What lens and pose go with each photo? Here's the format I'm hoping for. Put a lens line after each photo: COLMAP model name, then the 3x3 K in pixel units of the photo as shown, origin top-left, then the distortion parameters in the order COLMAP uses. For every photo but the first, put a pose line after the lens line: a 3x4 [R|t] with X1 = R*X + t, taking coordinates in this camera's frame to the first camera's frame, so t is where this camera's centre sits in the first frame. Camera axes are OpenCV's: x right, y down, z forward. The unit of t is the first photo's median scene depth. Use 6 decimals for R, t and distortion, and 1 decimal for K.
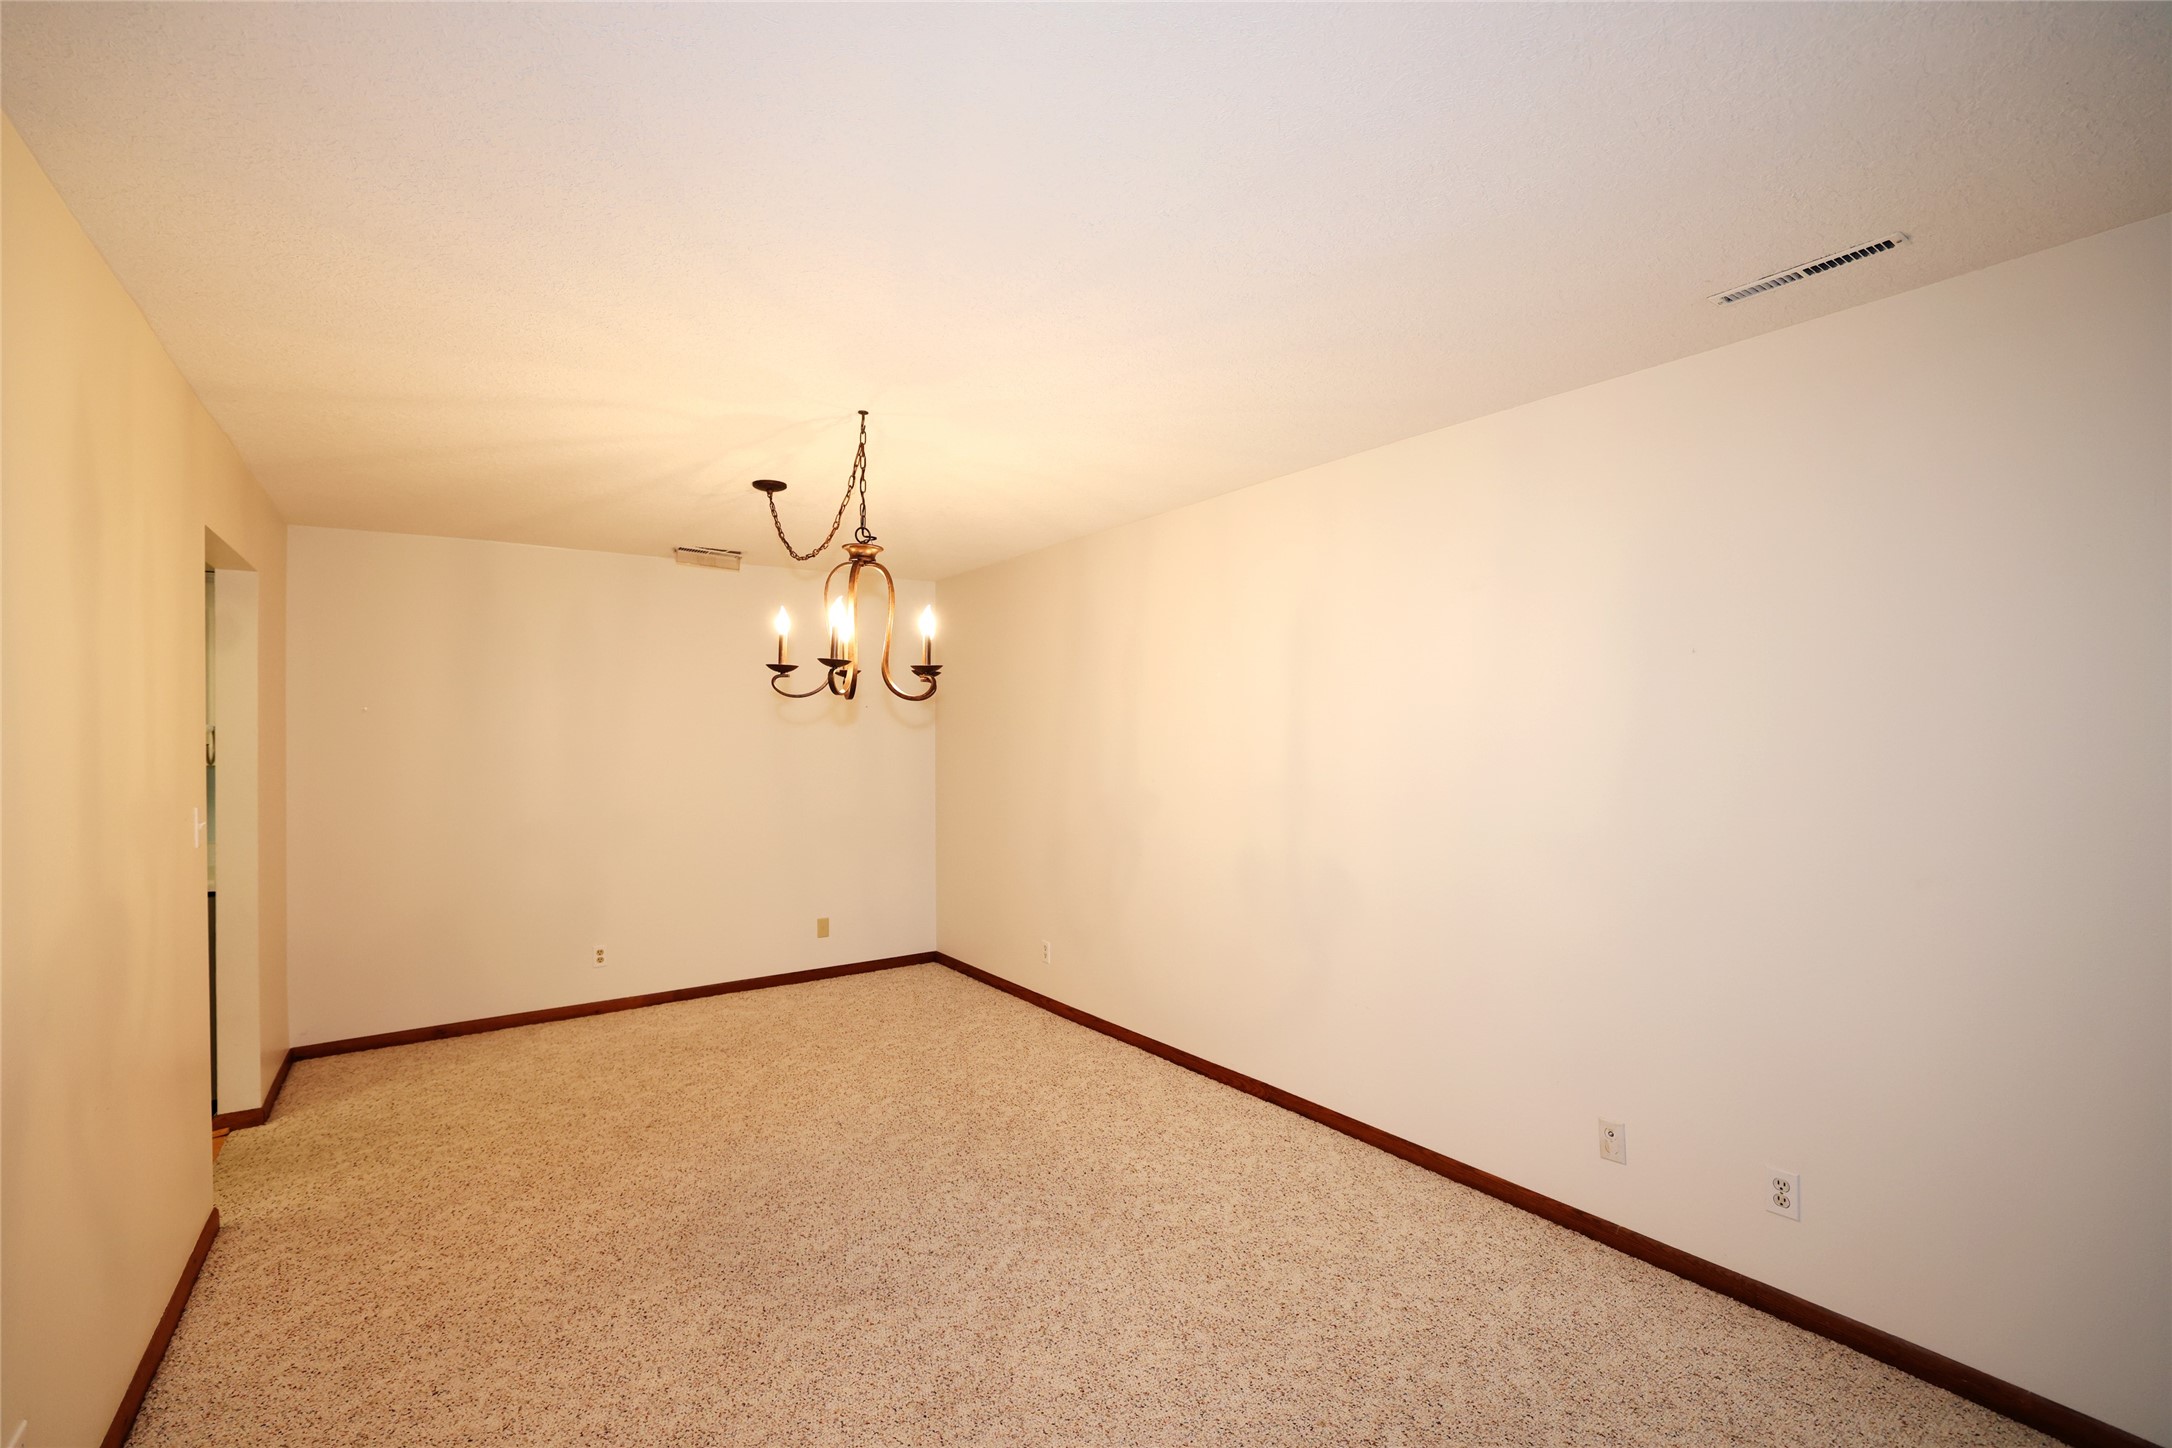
lens RADIAL K [[926.4, 0, 1073.8], [0, 926.4, 731.9], [0, 0, 1]] dist [-0.031710, 0.007485]
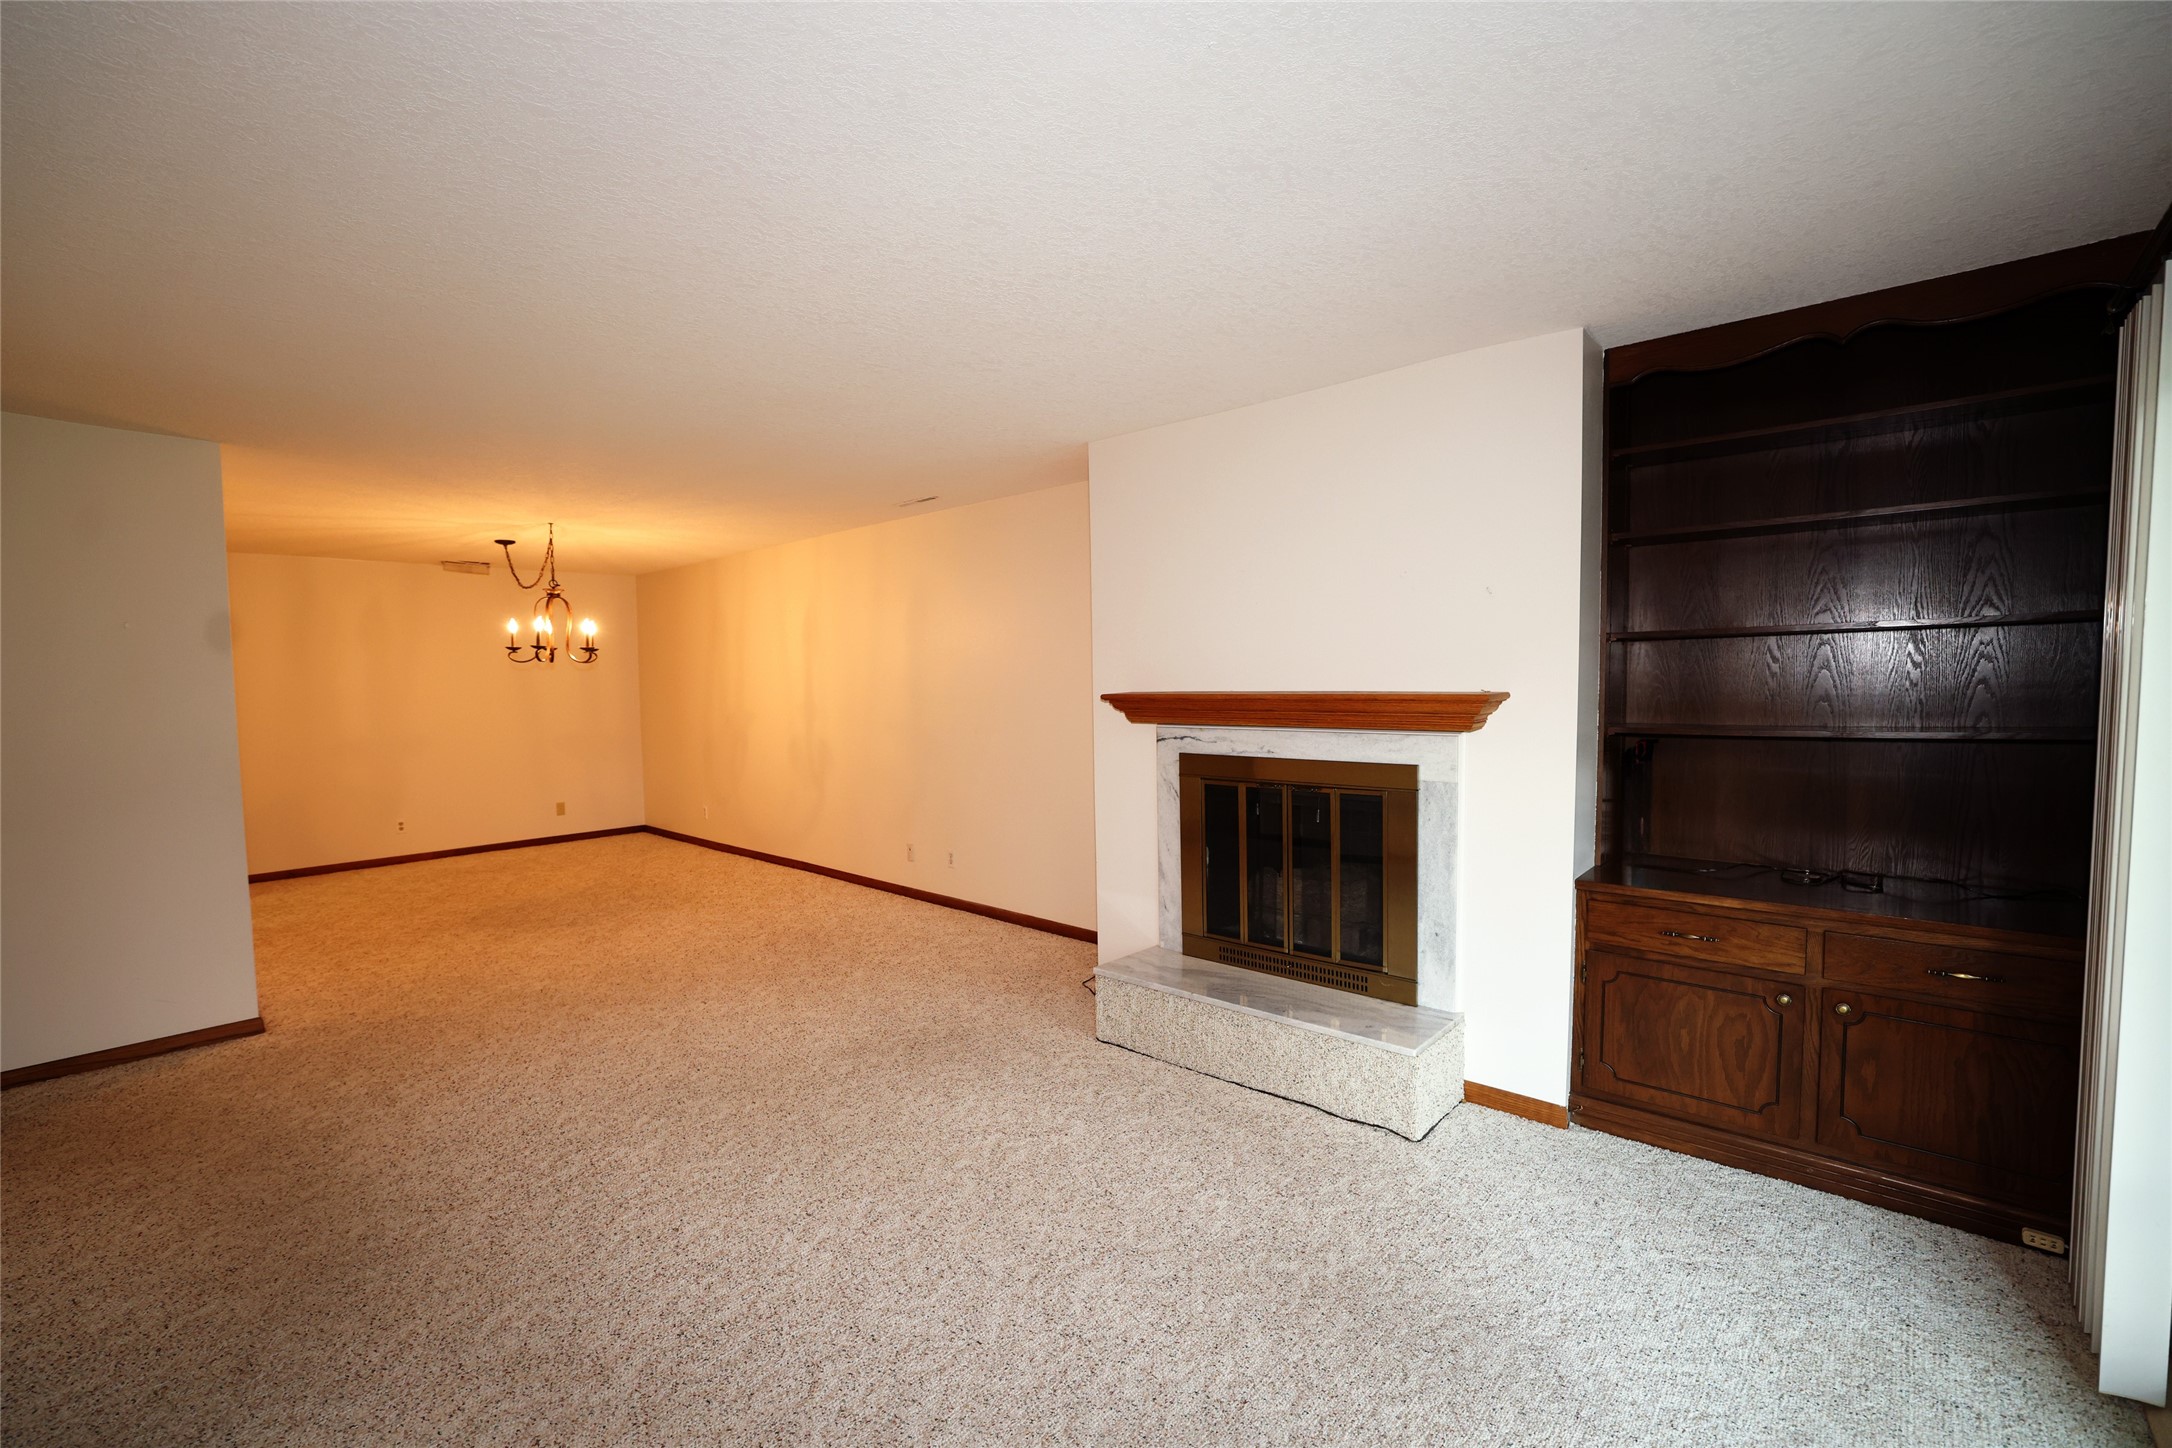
lens RADIAL K [[926.4, 0, 1075.6], [0, 926.4, 731.6], [0, 0, 1]] dist [-0.031710, 0.007485]
pose [[0.977306, -0.021271, 0.210763, 0.473079], [0.008281, 0.998022, 0.062322, -0.001221], [-0.211672, -0.059163, 0.975548, -1.263893]]
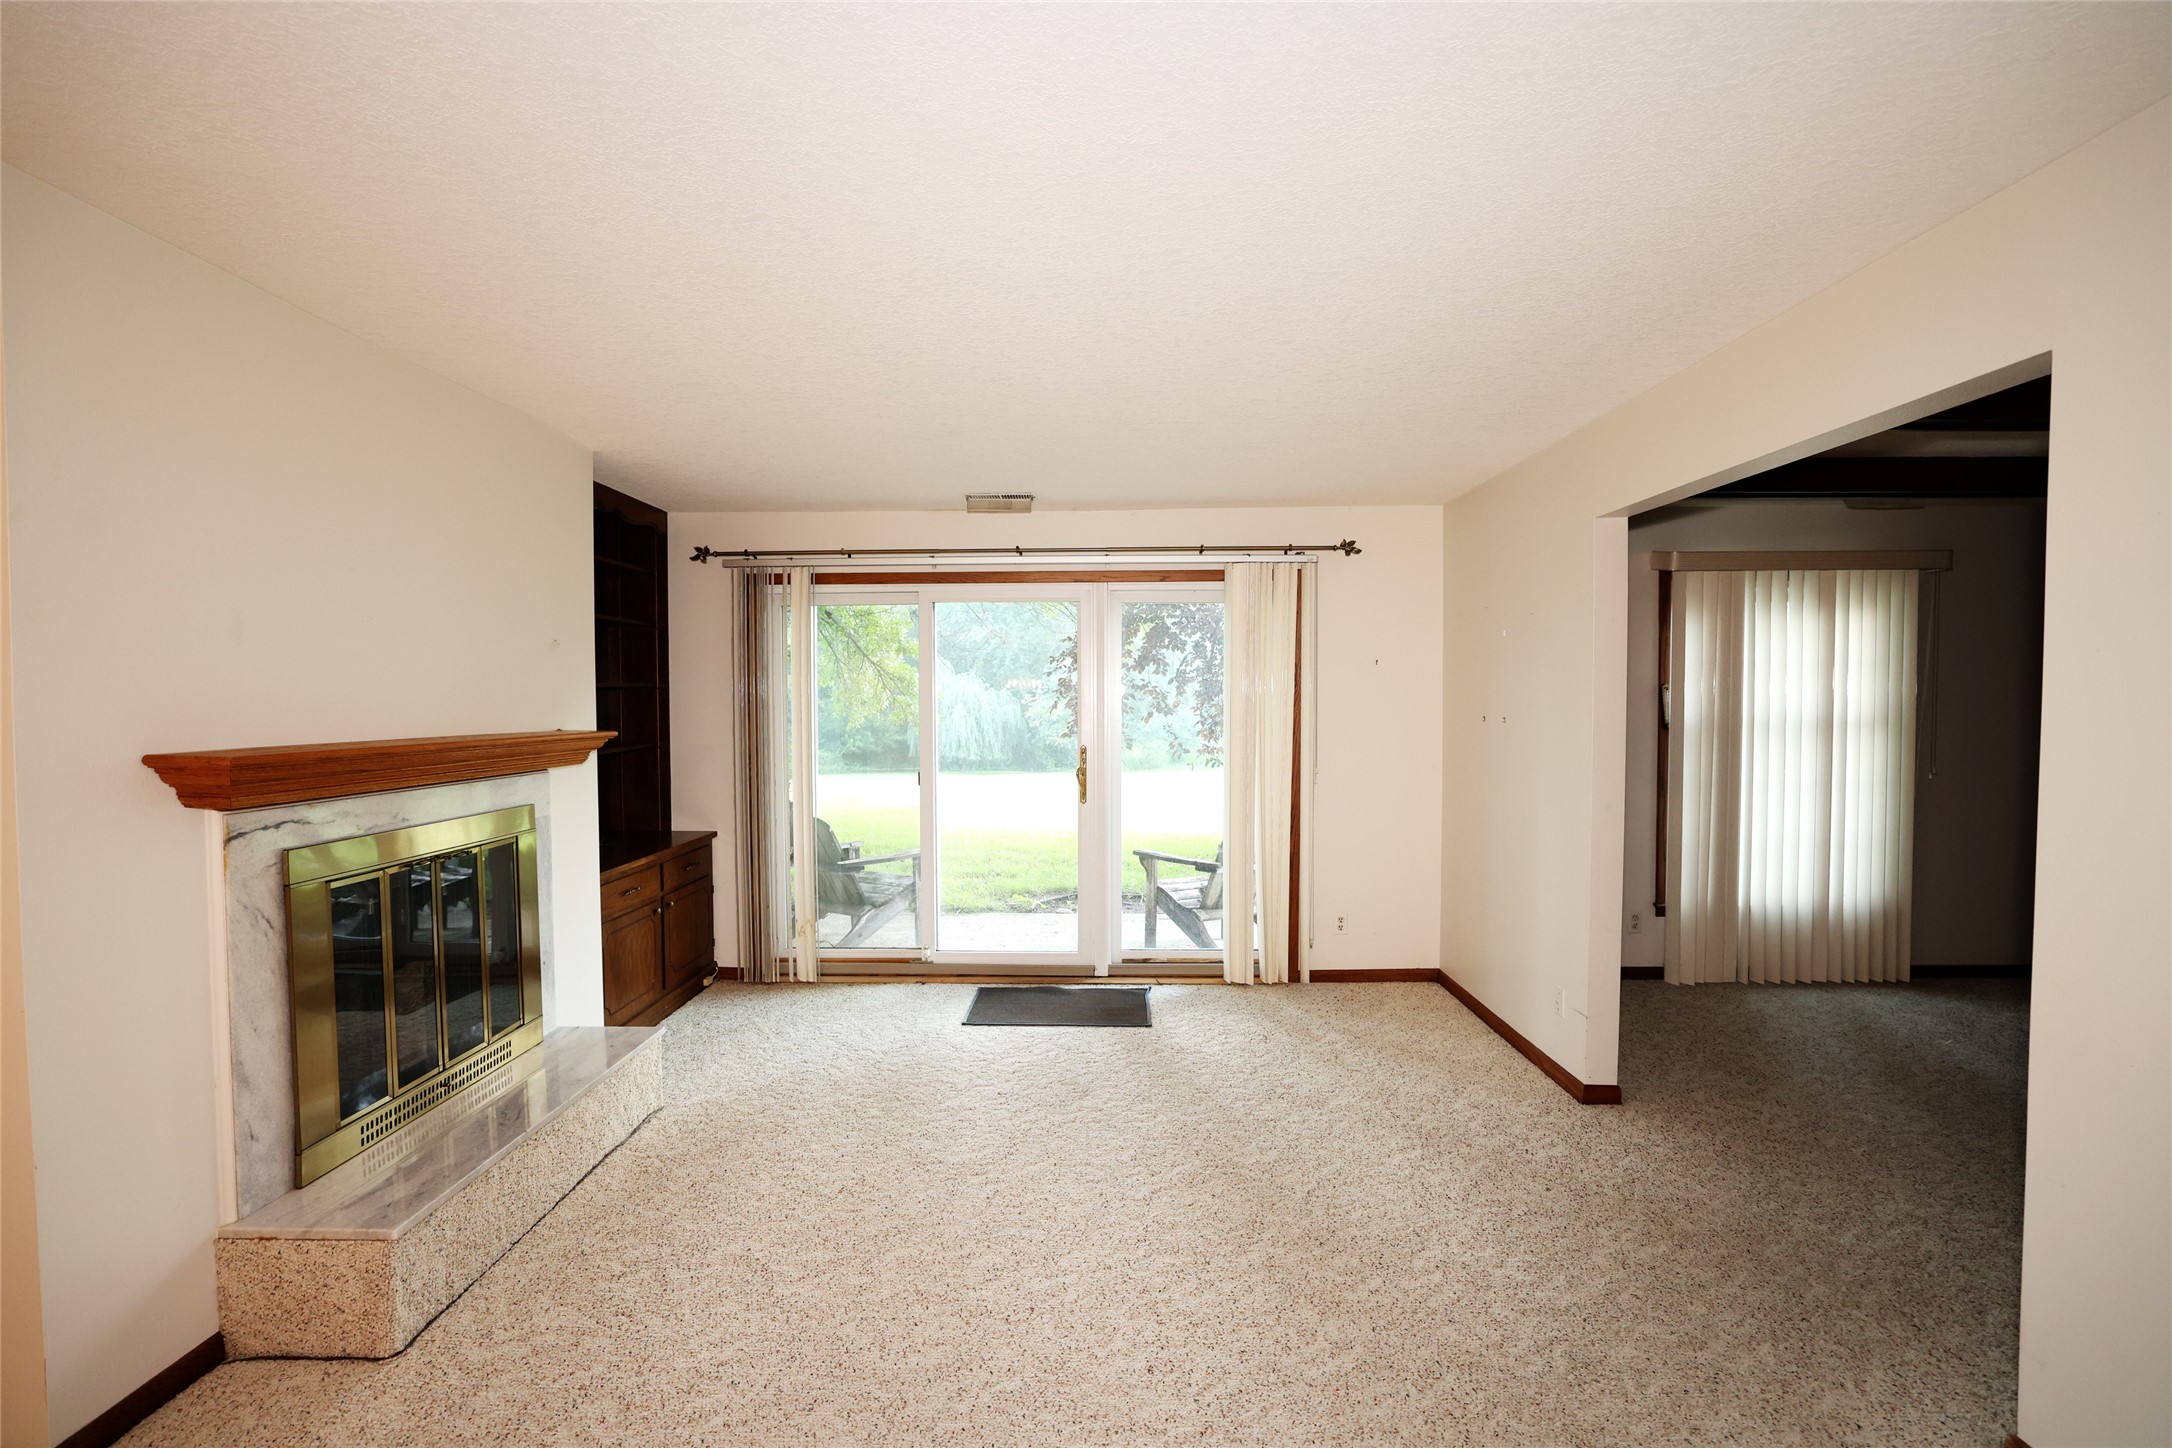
lens RADIAL K [[926.4, 0, 1074.0], [0, 926.4, 729.4], [0, 0, 1]] dist [-0.031710, 0.007485]
pose [[-0.797741, -0.011041, 0.602900, -0.107006], [0.003946, 0.999715, 0.023528, -0.004754], [-0.602988, 0.021148, -0.797470, 0.235362]]
